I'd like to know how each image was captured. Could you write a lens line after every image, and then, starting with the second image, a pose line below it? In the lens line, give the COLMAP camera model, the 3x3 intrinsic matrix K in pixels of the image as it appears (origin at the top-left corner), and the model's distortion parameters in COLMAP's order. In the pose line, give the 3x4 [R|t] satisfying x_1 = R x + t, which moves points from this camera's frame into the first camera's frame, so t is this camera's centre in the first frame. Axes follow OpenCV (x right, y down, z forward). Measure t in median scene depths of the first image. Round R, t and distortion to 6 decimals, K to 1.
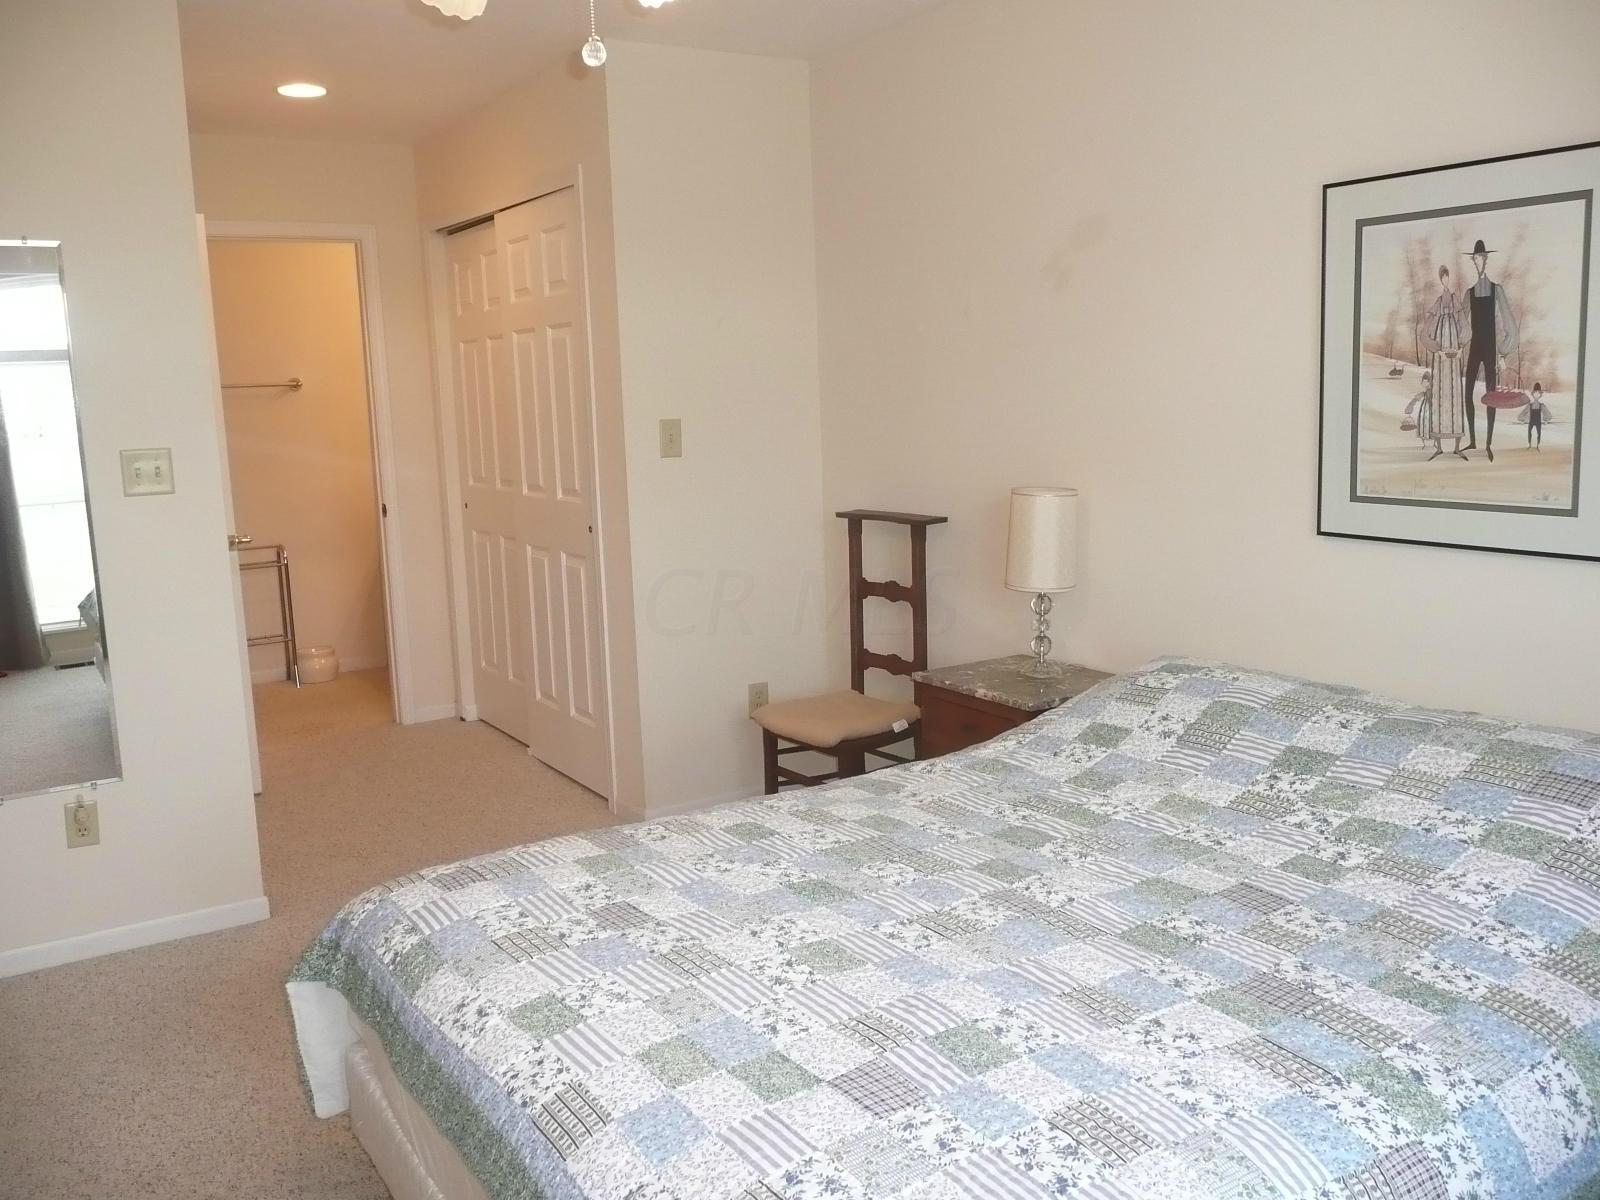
lens RADIAL K [[1344.5, 0, 791.5], [0, 1344.5, 599.4], [0, 0, 1]] dist [-0.033985, 0.029265]
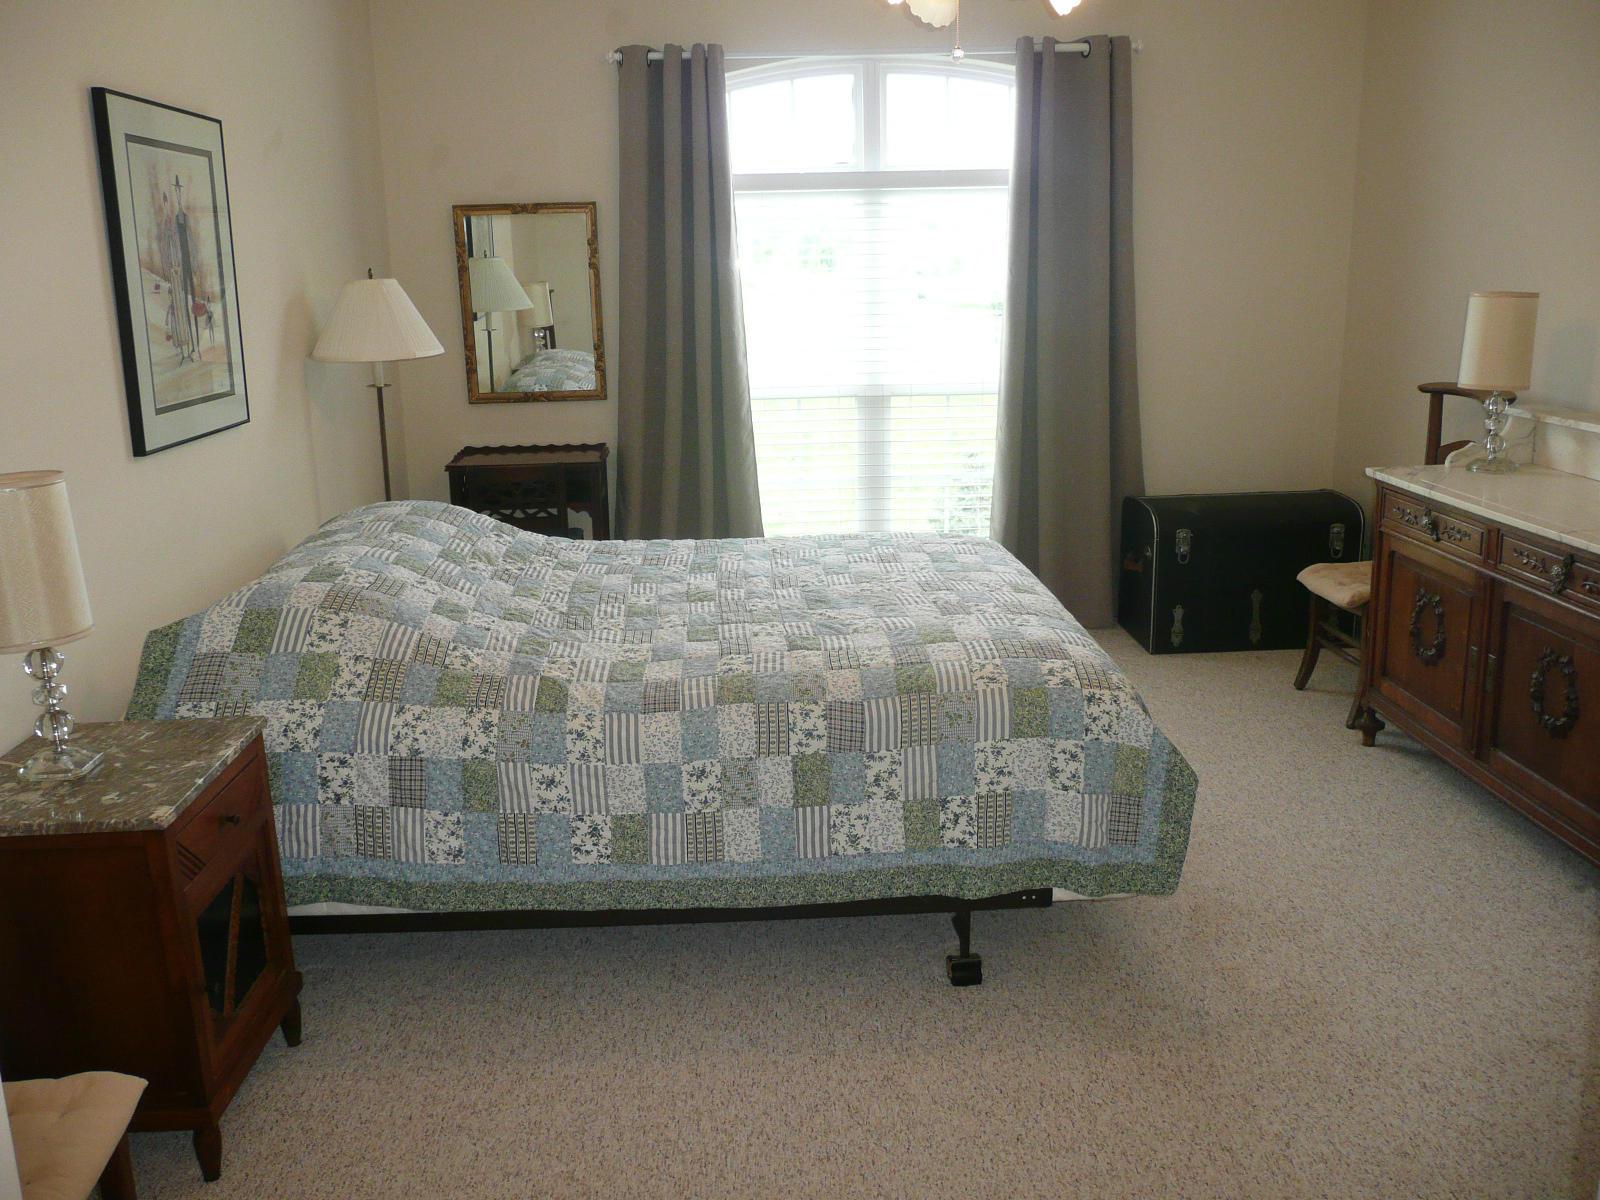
lens RADIAL K [[1344.5, 0, 799.8], [0, 1344.5, 589.1], [0, 0, 1]] dist [-0.033985, 0.029265]
pose [[-0.871619, -0.066976, 0.485587, -0.559092], [0.126086, 0.926657, 0.354132, -0.271896], [-0.473691, 0.369893, -0.799247, 1.781414]]
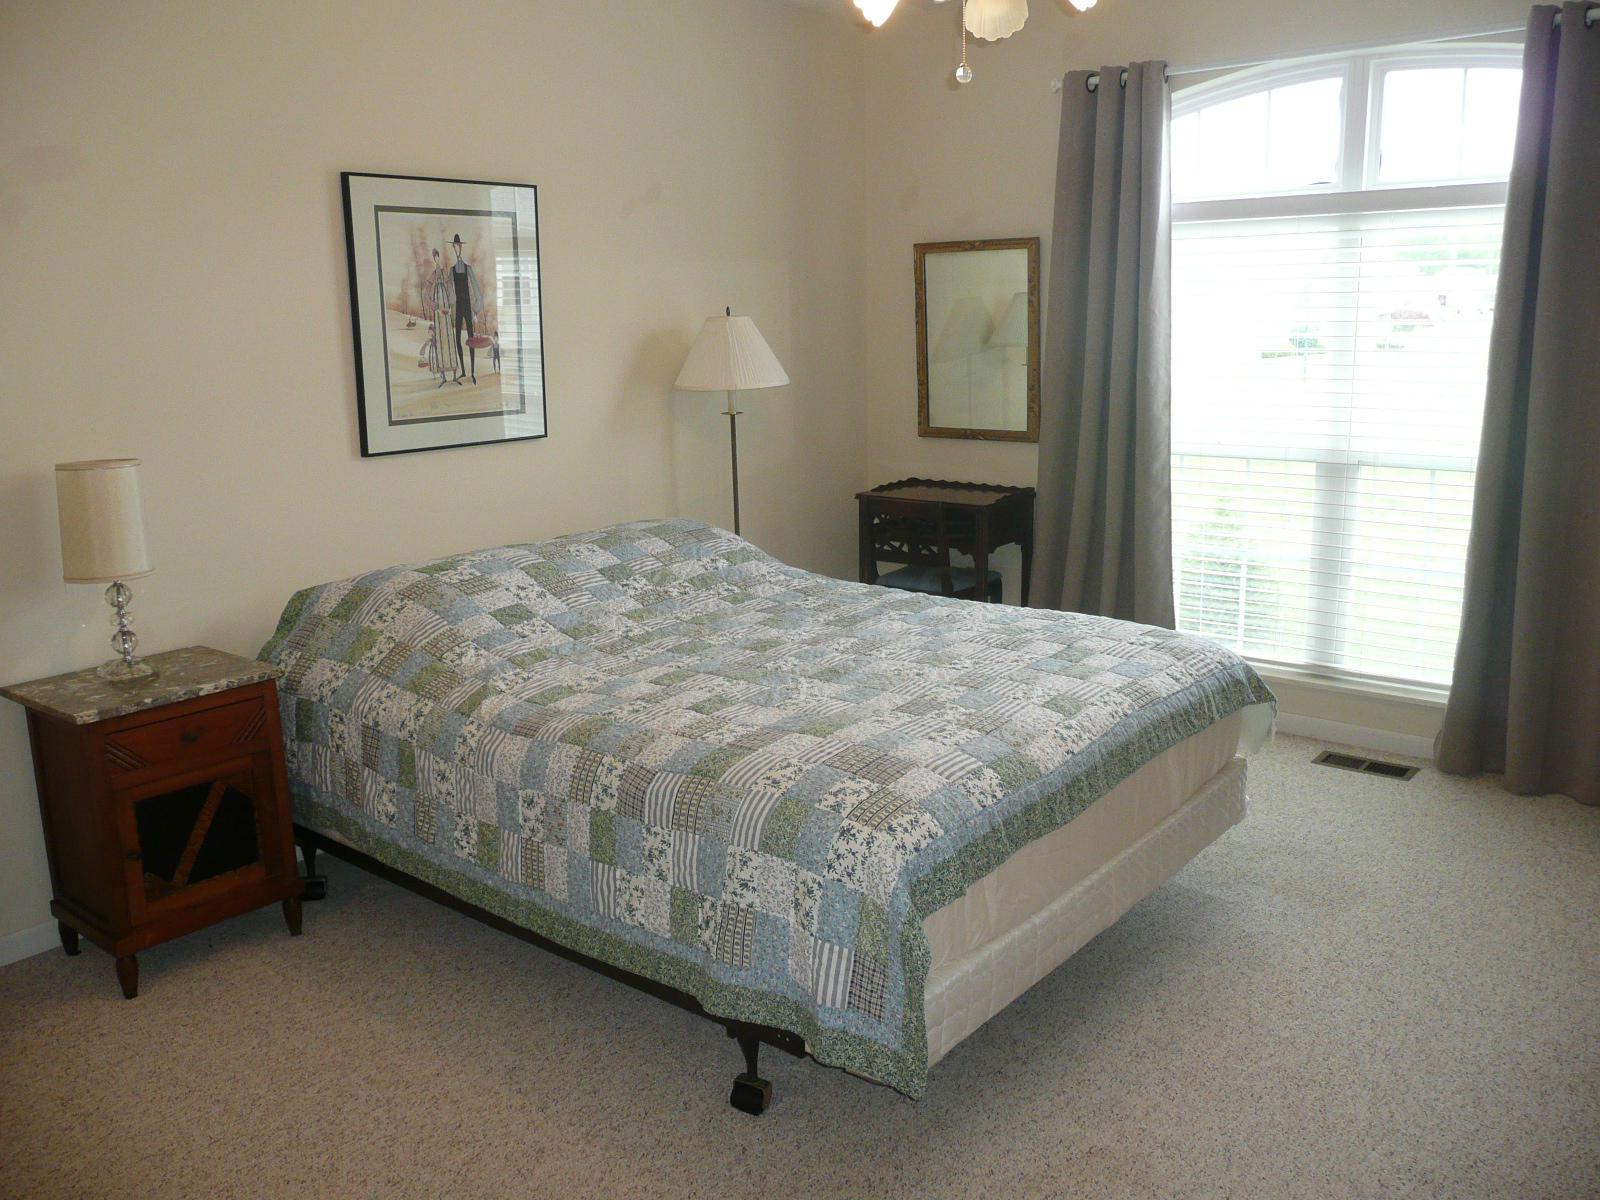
lens RADIAL K [[1344.5, 0, 790.8], [0, 1344.5, 598.7], [0, 0, 1]] dist [-0.033985, 0.029265]
pose [[-0.320341, -0.163499, 0.933086, -1.022249], [0.180144, 0.956505, 0.229448, -0.153352], [-0.930016, 0.241592, -0.276955, 1.135174]]
